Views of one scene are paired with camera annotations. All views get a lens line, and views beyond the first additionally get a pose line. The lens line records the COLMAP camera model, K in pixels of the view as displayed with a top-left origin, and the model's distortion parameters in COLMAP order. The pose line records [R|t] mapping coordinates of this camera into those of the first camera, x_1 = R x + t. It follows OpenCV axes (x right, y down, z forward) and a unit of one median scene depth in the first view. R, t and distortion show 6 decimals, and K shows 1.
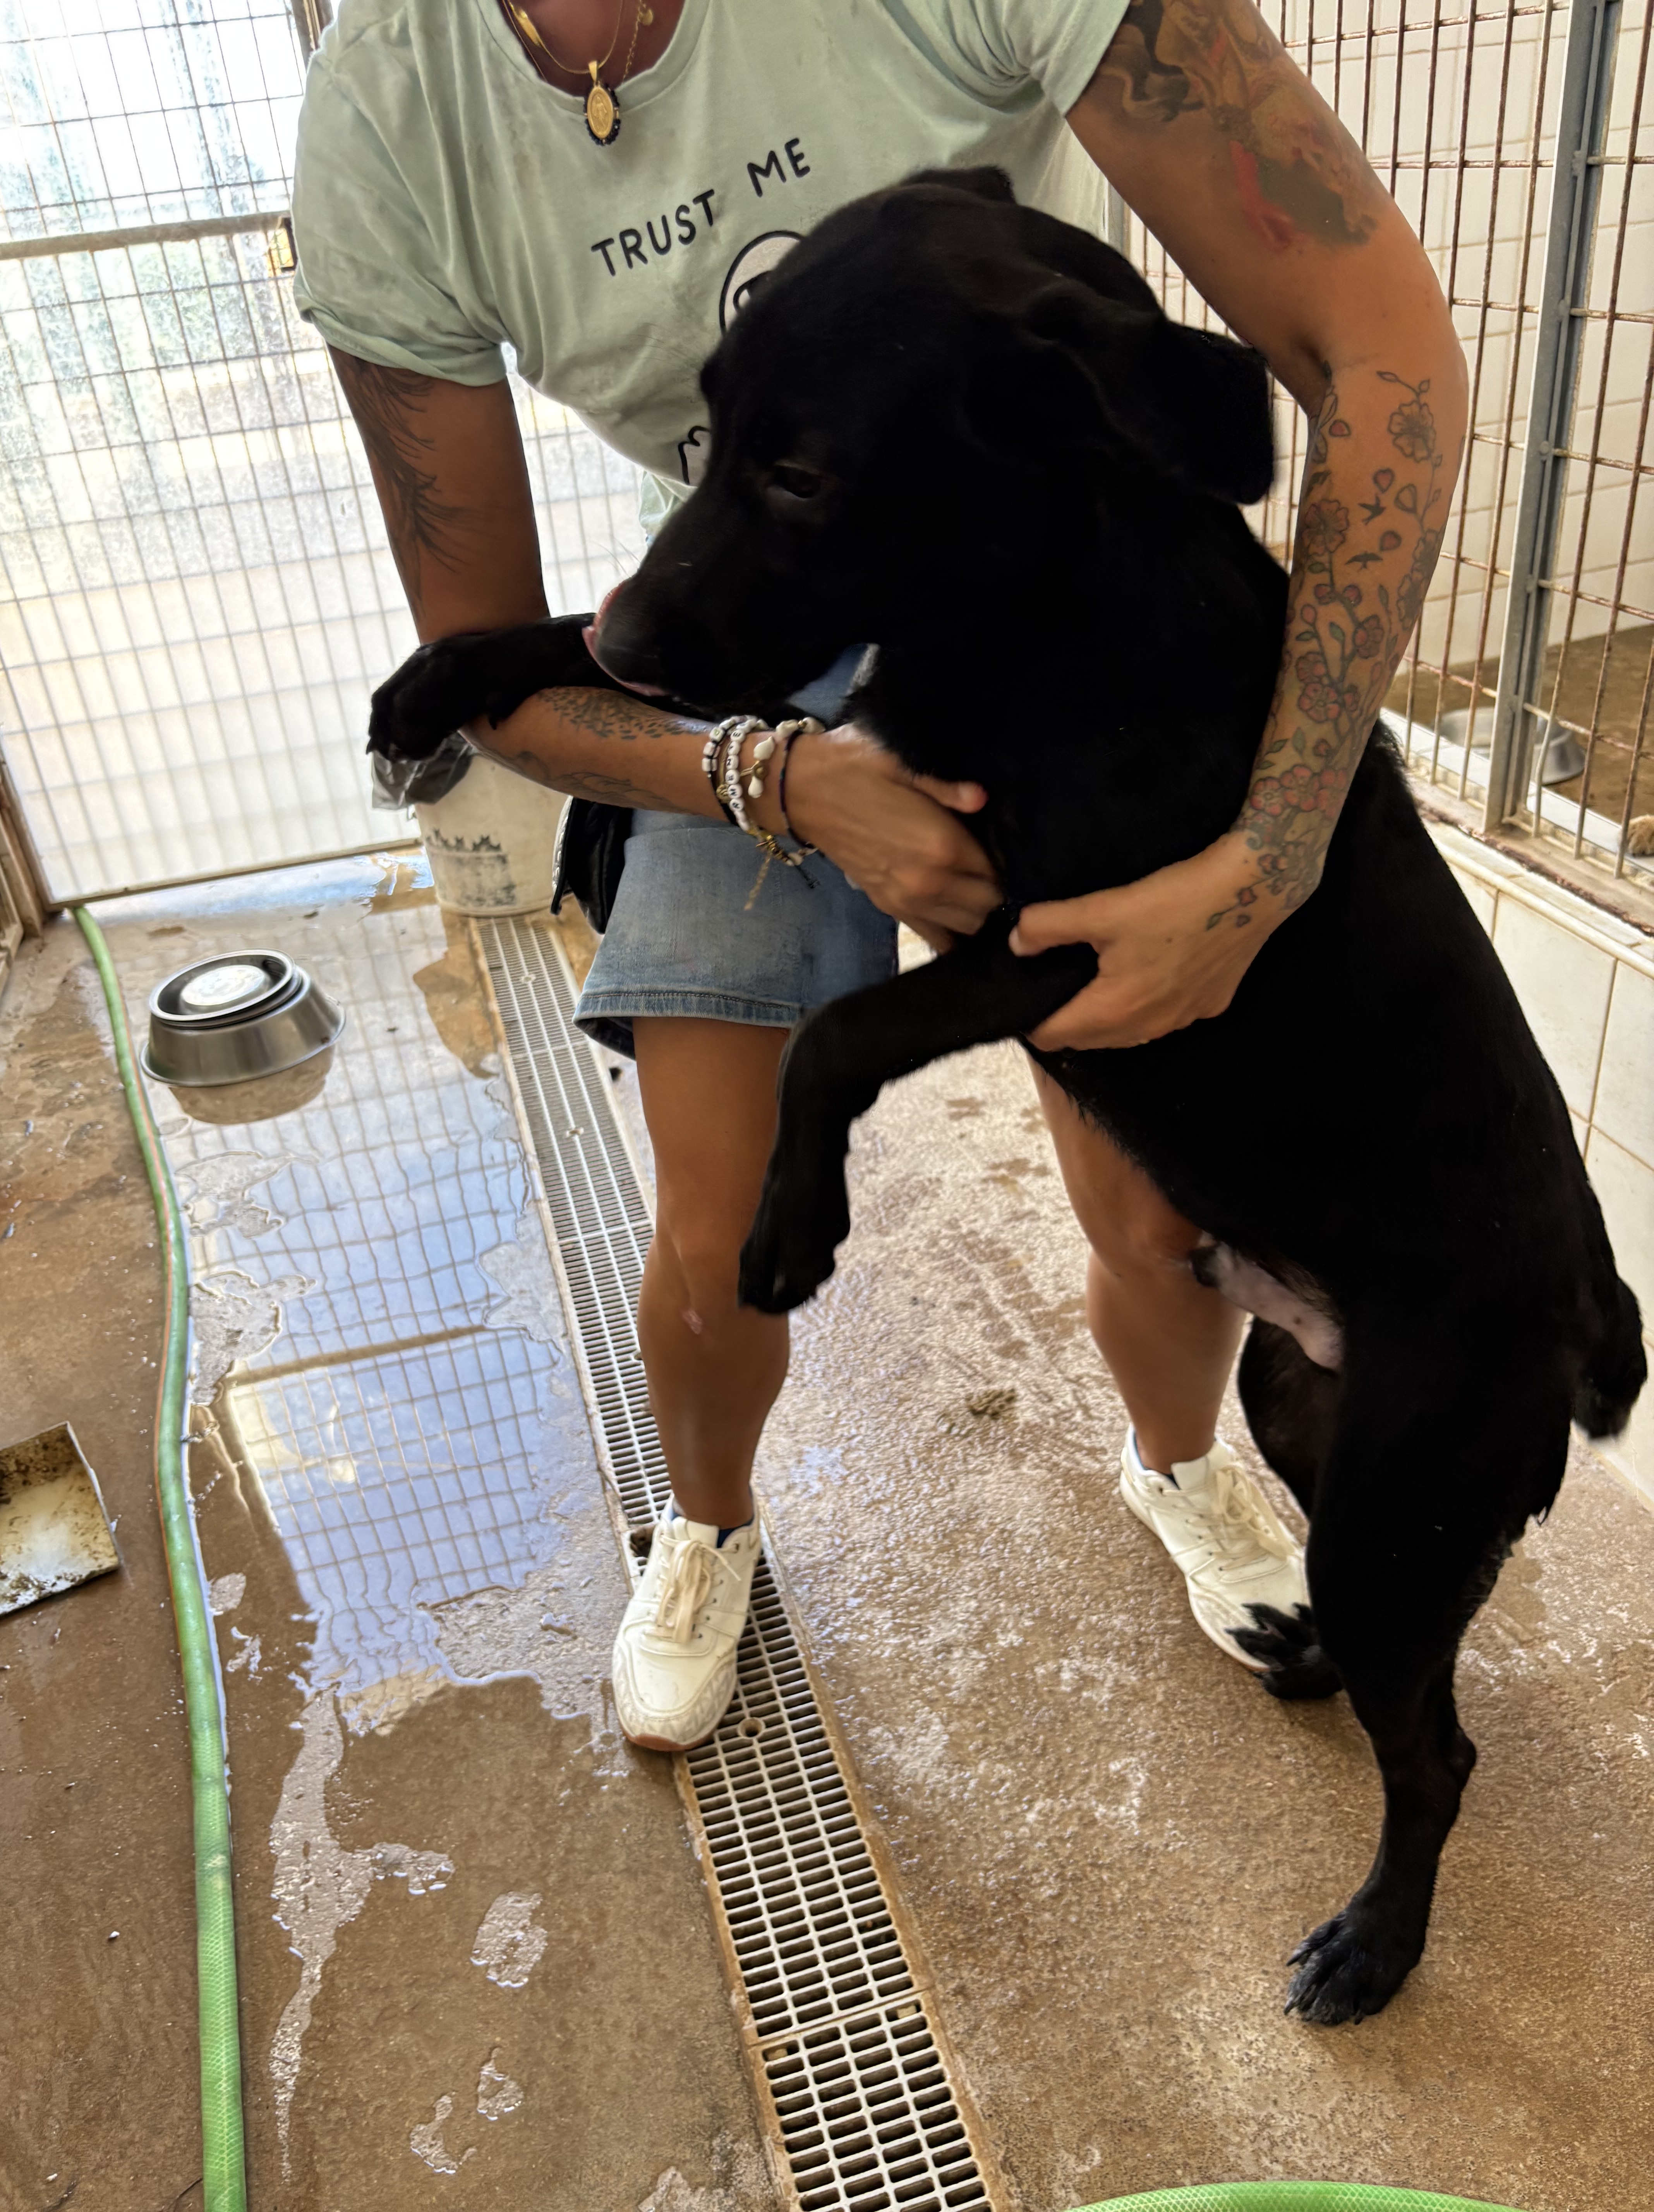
lens RADIAL K [[1686.1, 0, 822.6], [0, 1686.1, 1130.1], [0, 0, 1]] dist [-0.005109, -0.014359]
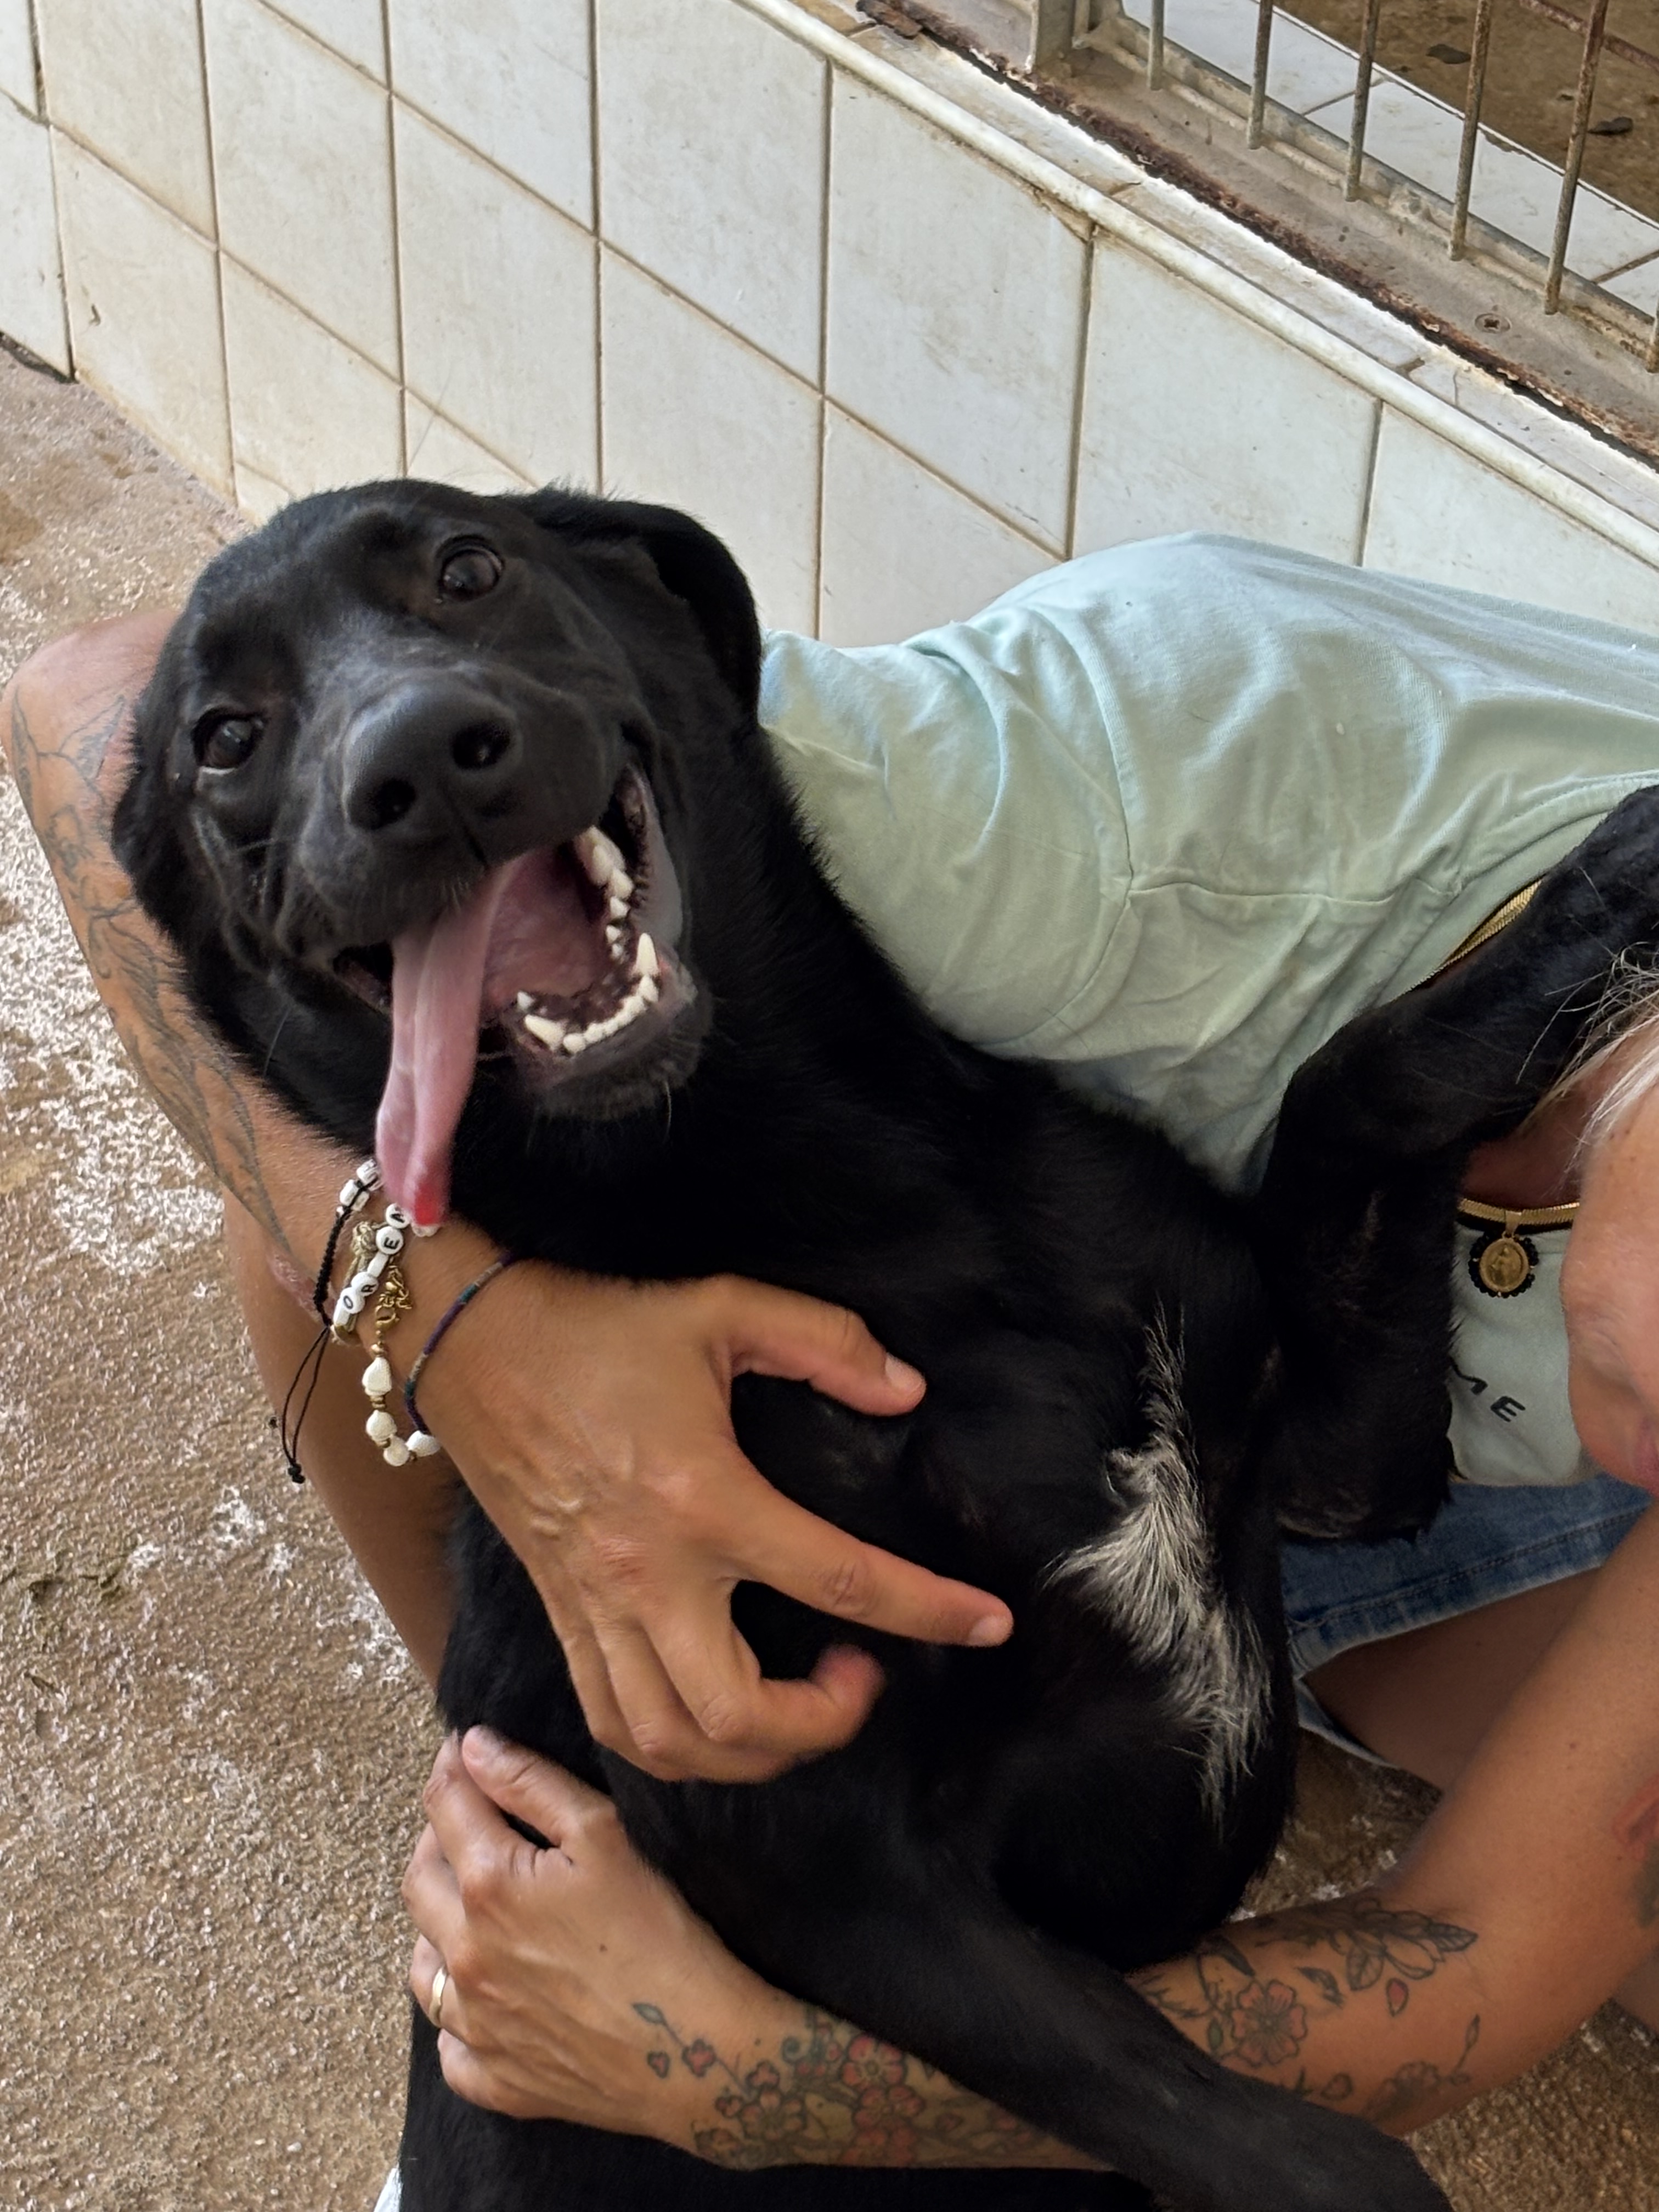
lens RADIAL K [[4679.9, 0, 882.8], [0, 4679.9, 1174.9], [0, 0, 1]] dist [0.104249, 0.000000]
pose [[0.903503, -0.178984, 0.389418, -0.167998], [0.110445, 0.975169, 0.191959, -0.145989], [-0.414106, -0.130426, 0.900836, -0.104908]]
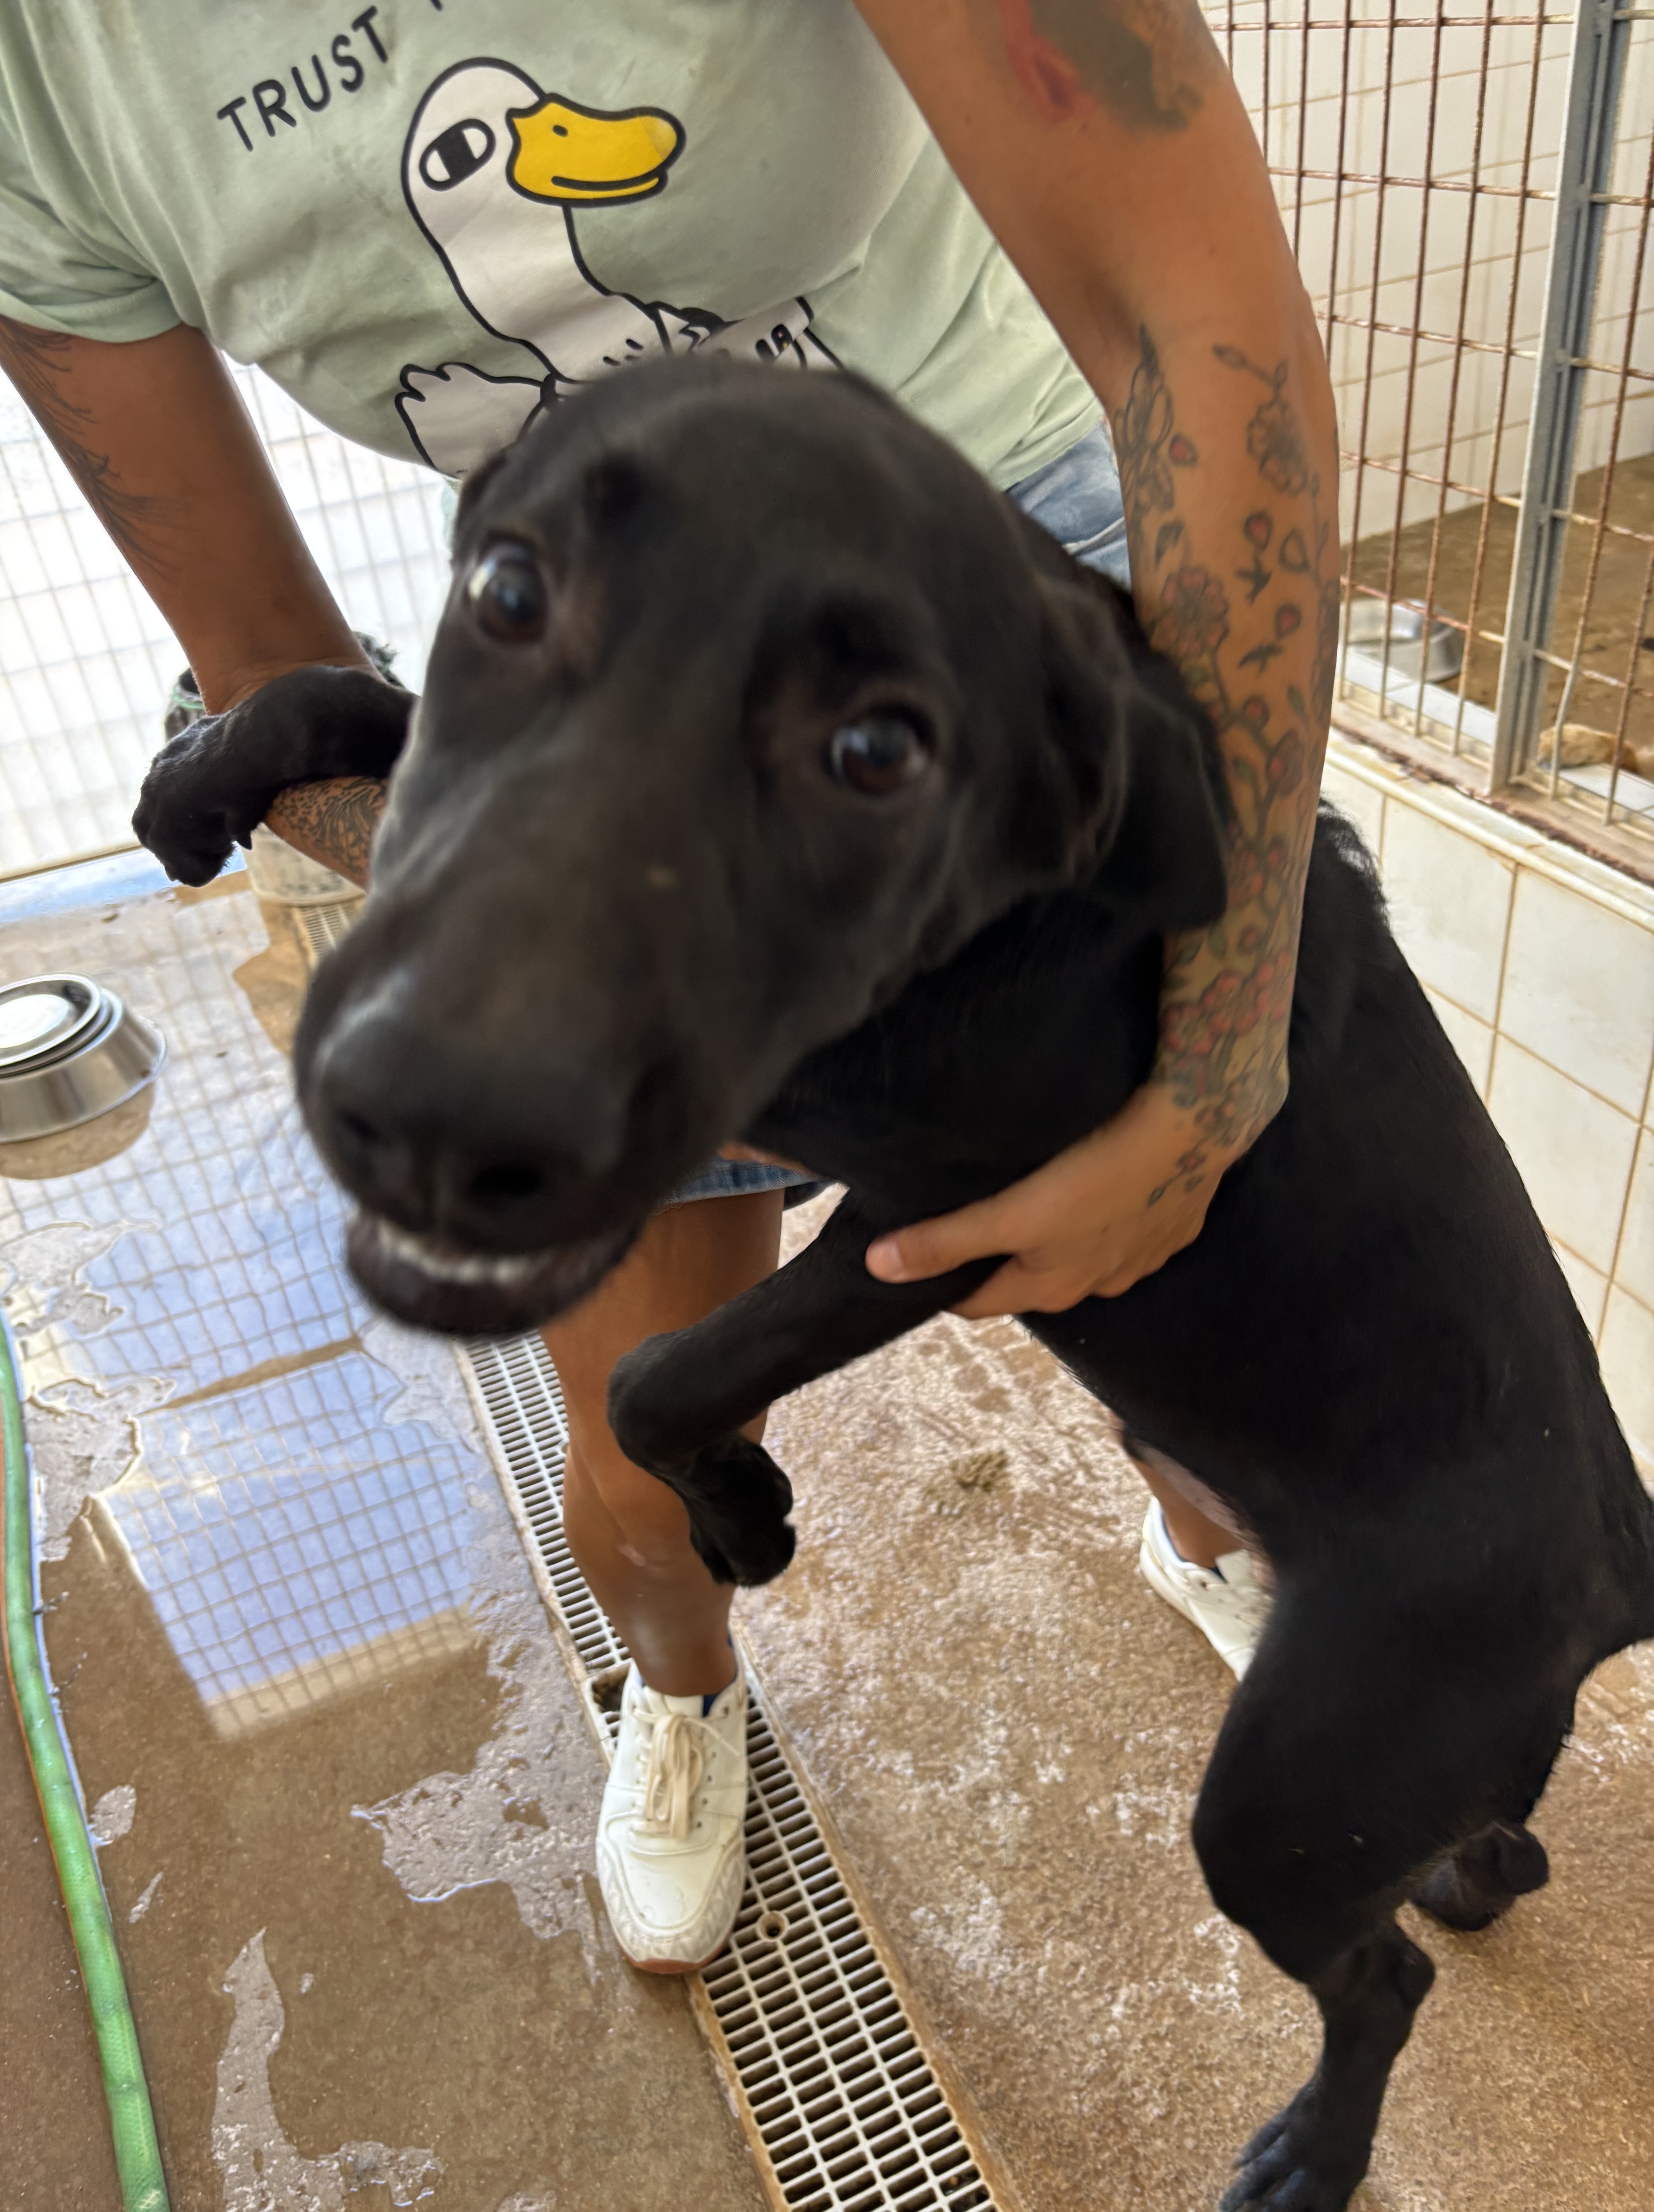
lens RADIAL K [[1686.1, 0, 822.5], [0, 1686.1, 1096.9], [0, 0, 1]] dist [-0.005109, -0.014359]
pose [[0.990958, -0.089855, 0.099640, -0.060796], [0.085117, 0.995073, 0.050834, -0.099325], [-0.103717, -0.041893, 0.993724, 0.159449]]
